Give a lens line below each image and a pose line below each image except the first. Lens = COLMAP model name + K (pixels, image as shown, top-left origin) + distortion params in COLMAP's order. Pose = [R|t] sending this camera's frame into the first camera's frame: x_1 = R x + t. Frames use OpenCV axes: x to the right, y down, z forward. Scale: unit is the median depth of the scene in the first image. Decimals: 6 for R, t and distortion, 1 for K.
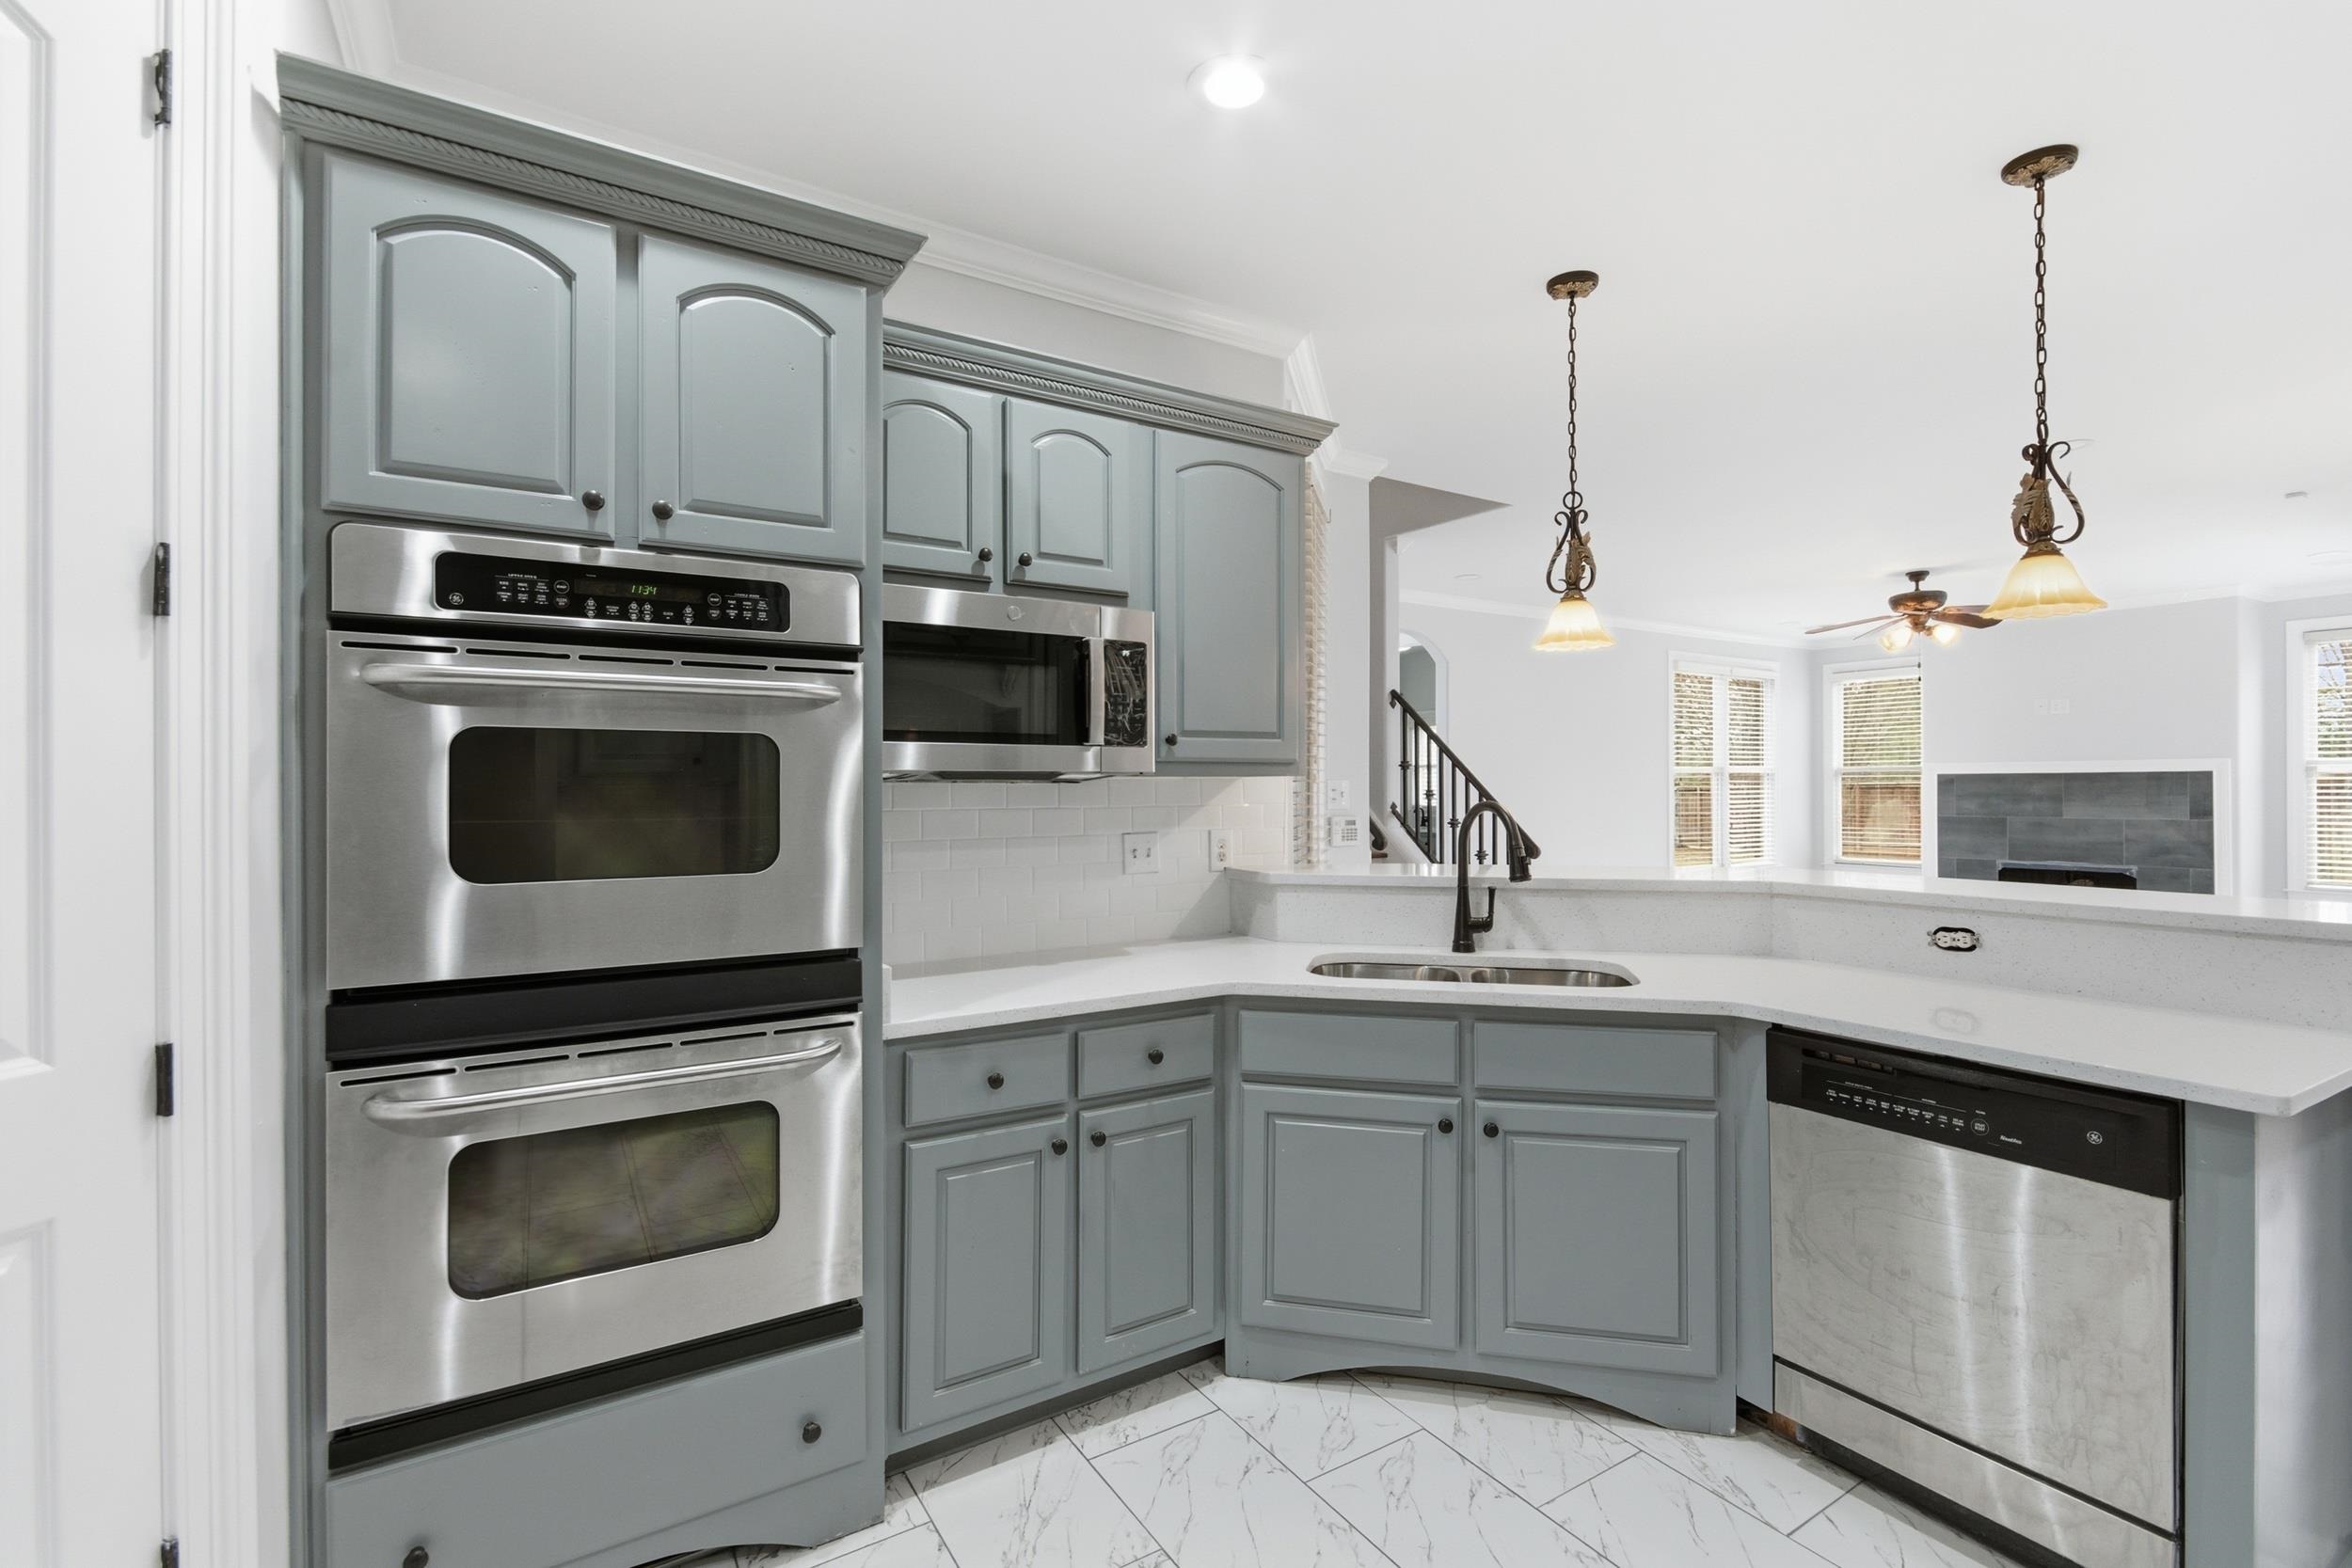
lens RADIAL K [[1066.1, 0, 1175.5], [0, 1066.1, 783.7], [0, 0, 1]] dist [0.001590, 0.000779]
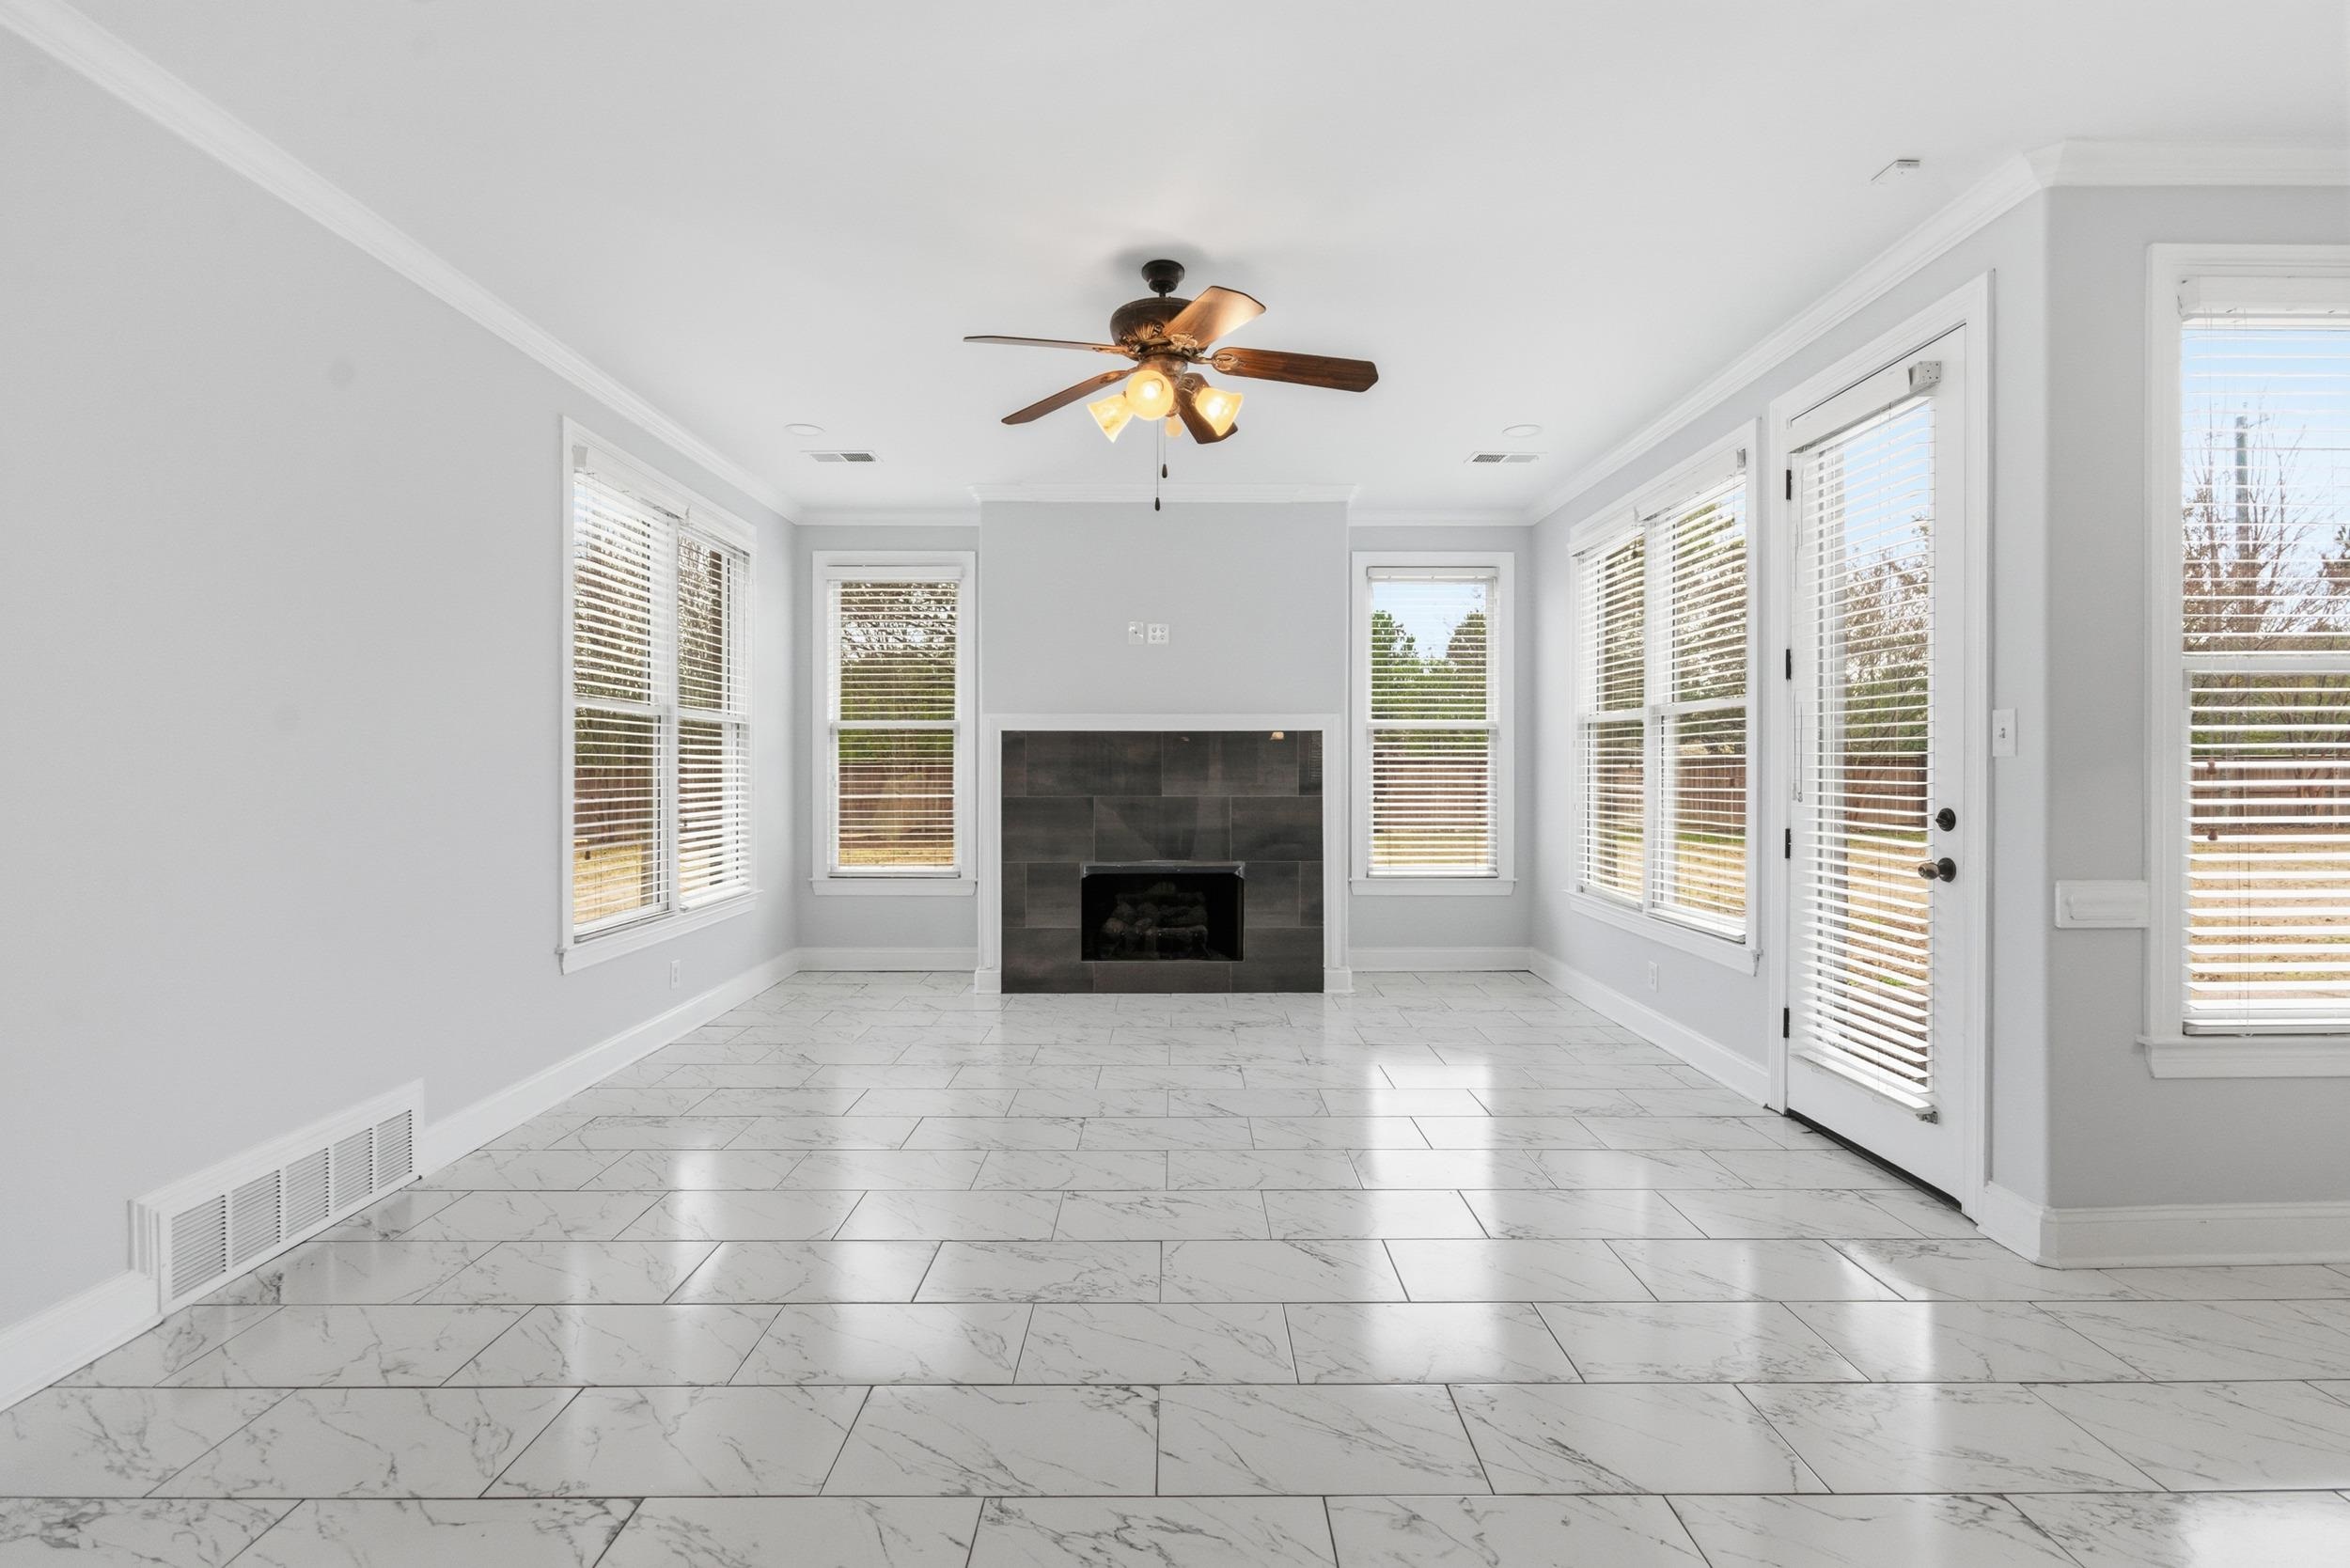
lens RADIAL K [[1065.3, 0, 1176.3], [0, 1065.3, 783.7], [0, 0, 1]] dist [0.001590, 0.000779]
pose [[0.536672, -0.009907, 0.843733, 0.253977], [-0.005488, 0.999869, 0.015231, 0.012829], [-0.843773, -0.012804, 0.536548, 0.606613]]
